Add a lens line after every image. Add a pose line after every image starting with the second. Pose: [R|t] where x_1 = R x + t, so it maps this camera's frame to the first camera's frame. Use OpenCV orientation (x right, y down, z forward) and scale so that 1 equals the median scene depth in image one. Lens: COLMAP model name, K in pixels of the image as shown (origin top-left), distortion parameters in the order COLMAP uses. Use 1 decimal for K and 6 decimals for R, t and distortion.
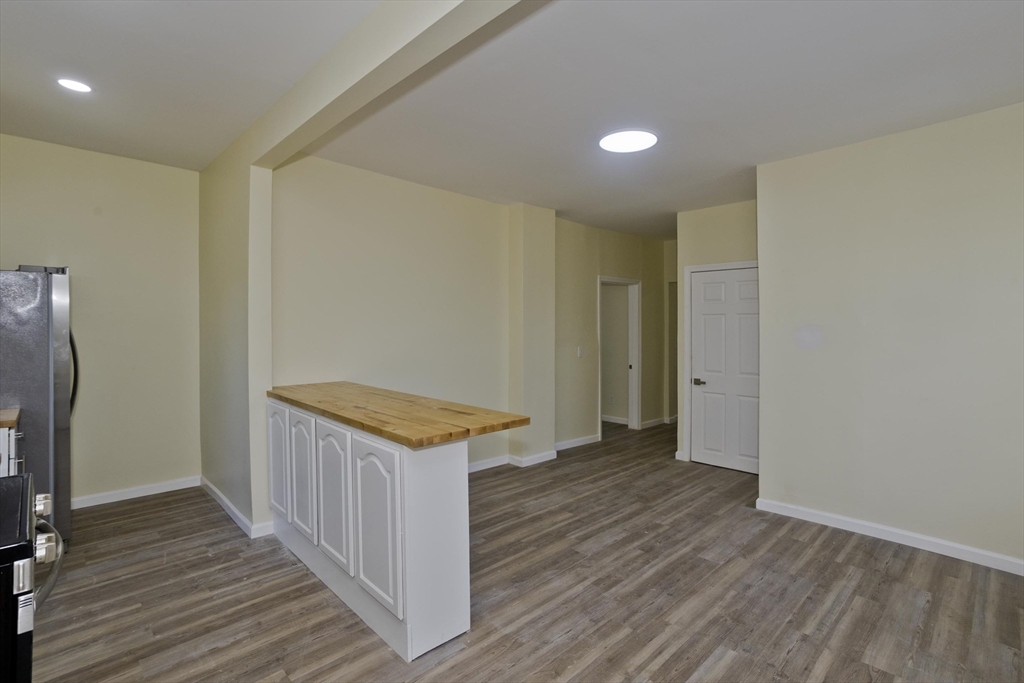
lens RADIAL K [[501.8, 0, 516.9], [0, 501.8, 330.8], [0, 0, 1]] dist [-0.050493, 0.028804]
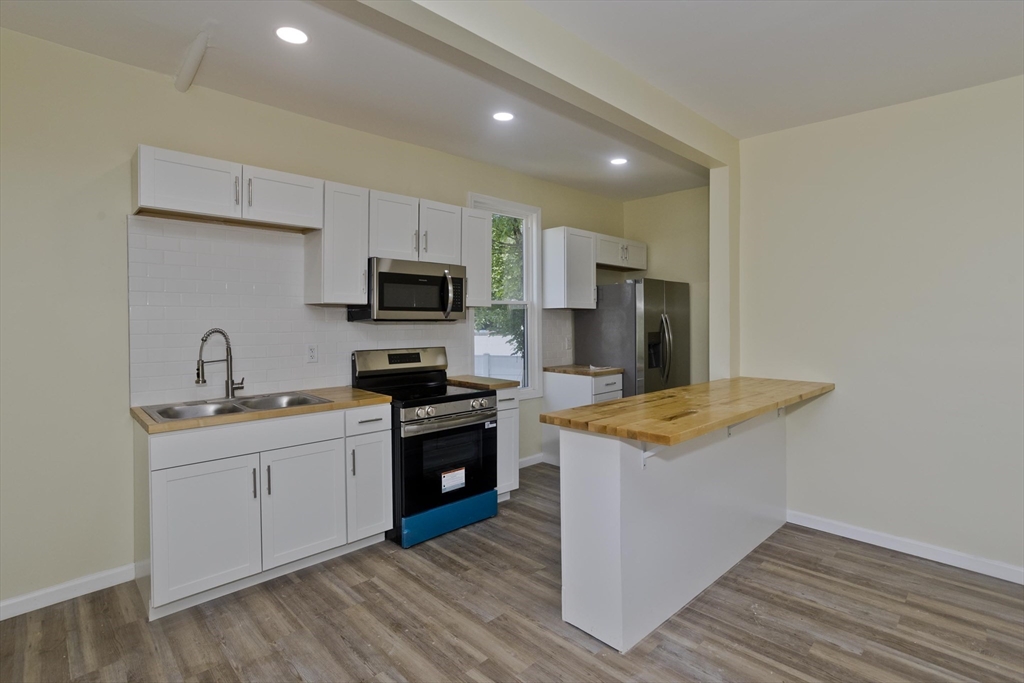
lens RADIAL K [[493.2, 0, 520.5], [0, 493.2, 340.9], [0, 0, 1]] dist [-0.046156, 0.026419]
pose [[-0.006108, 0.026907, -0.999619, 0.656477], [-0.009906, 0.999587, 0.026967, 0.014857], [0.999932, 0.010067, -0.005839, 0.694748]]
